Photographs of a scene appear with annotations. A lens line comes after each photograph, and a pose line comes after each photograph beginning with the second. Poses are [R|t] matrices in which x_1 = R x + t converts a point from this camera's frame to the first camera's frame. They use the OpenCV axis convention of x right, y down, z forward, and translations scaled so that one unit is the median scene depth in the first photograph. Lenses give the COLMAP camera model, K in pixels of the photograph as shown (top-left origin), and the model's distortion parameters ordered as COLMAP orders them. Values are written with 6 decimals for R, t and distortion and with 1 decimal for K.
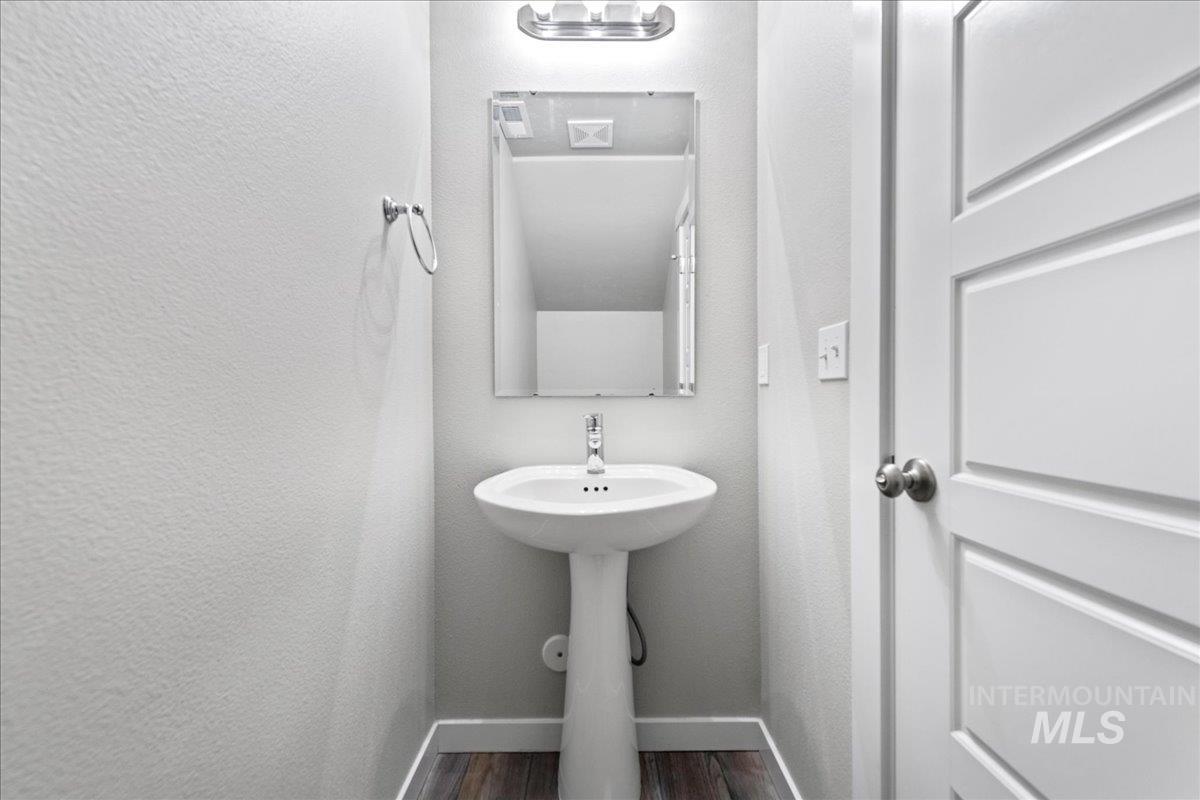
lens RADIAL K [[463.5, 0, 600.0], [0, 463.5, 400.0], [0, 0, 1]] dist [0.001346, -0.000162]
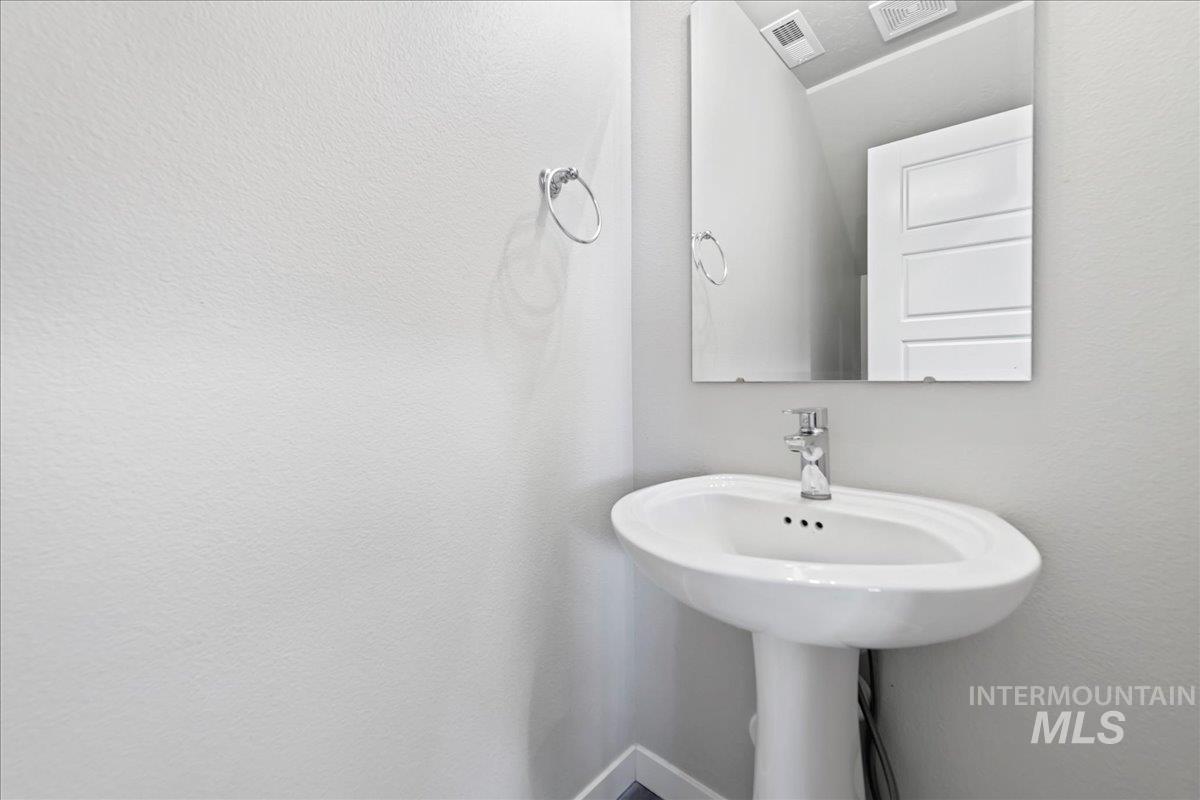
lens RADIAL K [[468.2, 0, 596.1], [0, 468.2, 388.9], [0, 0, 1]] dist [0.002401, 0.000061]
pose [[0.741558, 0.006637, -0.670856, 0.518159], [-0.003567, 0.999976, 0.005951, 0.000441], [0.670879, -0.002021, 0.741564, 0.748716]]
